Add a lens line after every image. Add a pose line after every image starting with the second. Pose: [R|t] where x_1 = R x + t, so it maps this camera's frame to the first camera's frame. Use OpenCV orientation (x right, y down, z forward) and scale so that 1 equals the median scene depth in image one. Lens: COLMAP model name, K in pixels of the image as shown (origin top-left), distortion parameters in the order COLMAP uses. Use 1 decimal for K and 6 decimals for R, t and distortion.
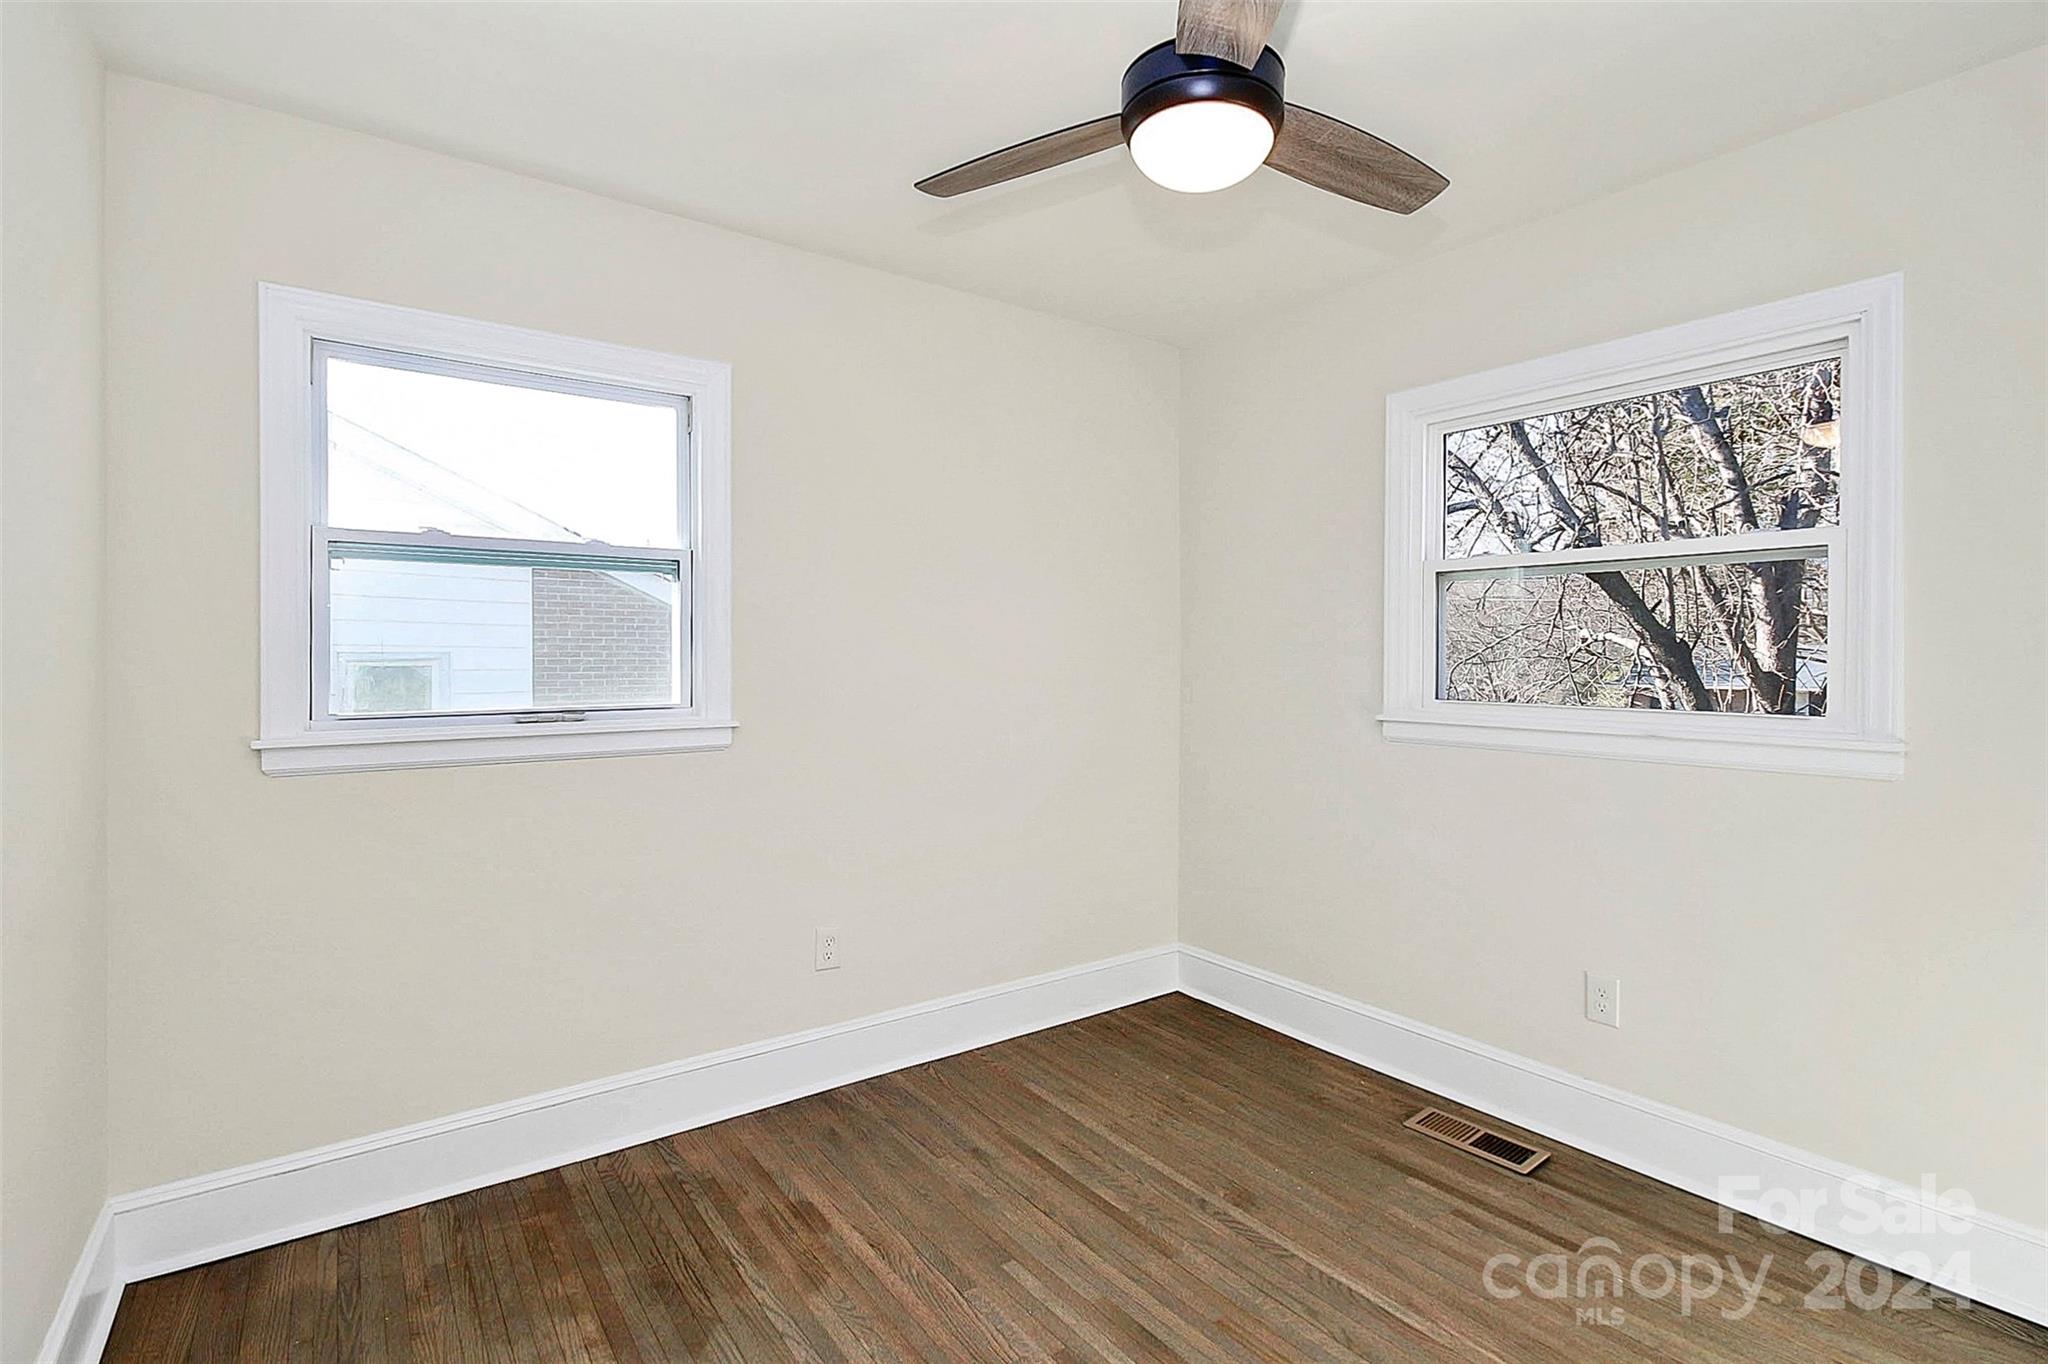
lens RADIAL K [[967.3, 0, 1033.9], [0, 967.3, 669.6], [0, 0, 1]] dist [-0.001412, -0.000454]
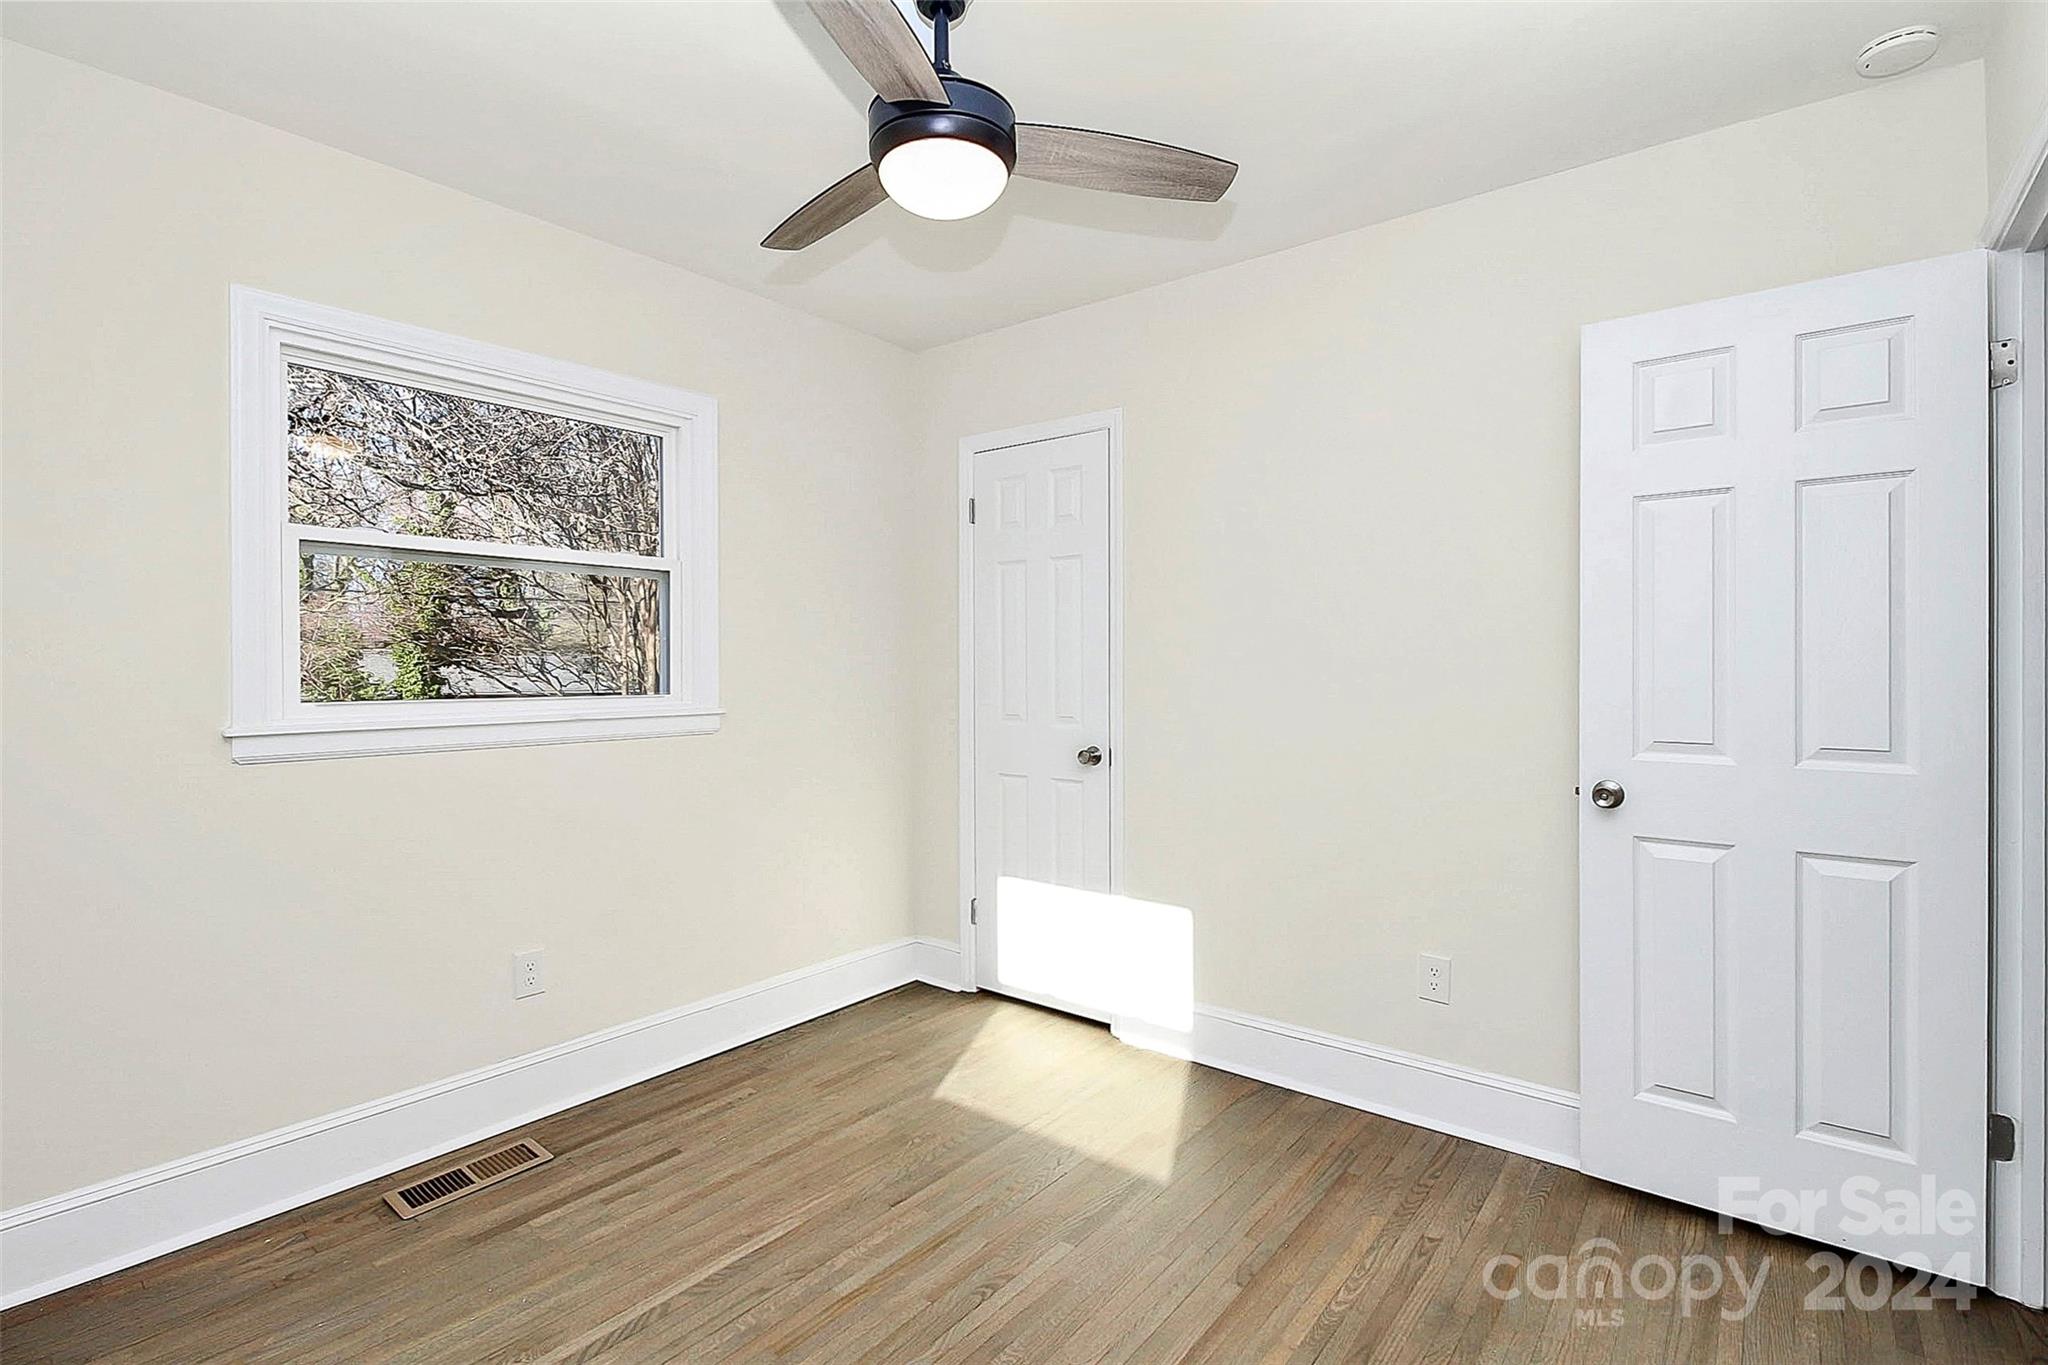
lens RADIAL K [[967.3, 0, 1033.9], [0, 967.3, 670.1], [0, 0, 1]] dist [-0.001412, -0.000454]
pose [[-0.263200, -0.009175, 0.964698, -0.619537], [0.009562, 0.999881, 0.012119, 0.002707], [-0.964694, 0.012414, -0.263081, 0.800282]]
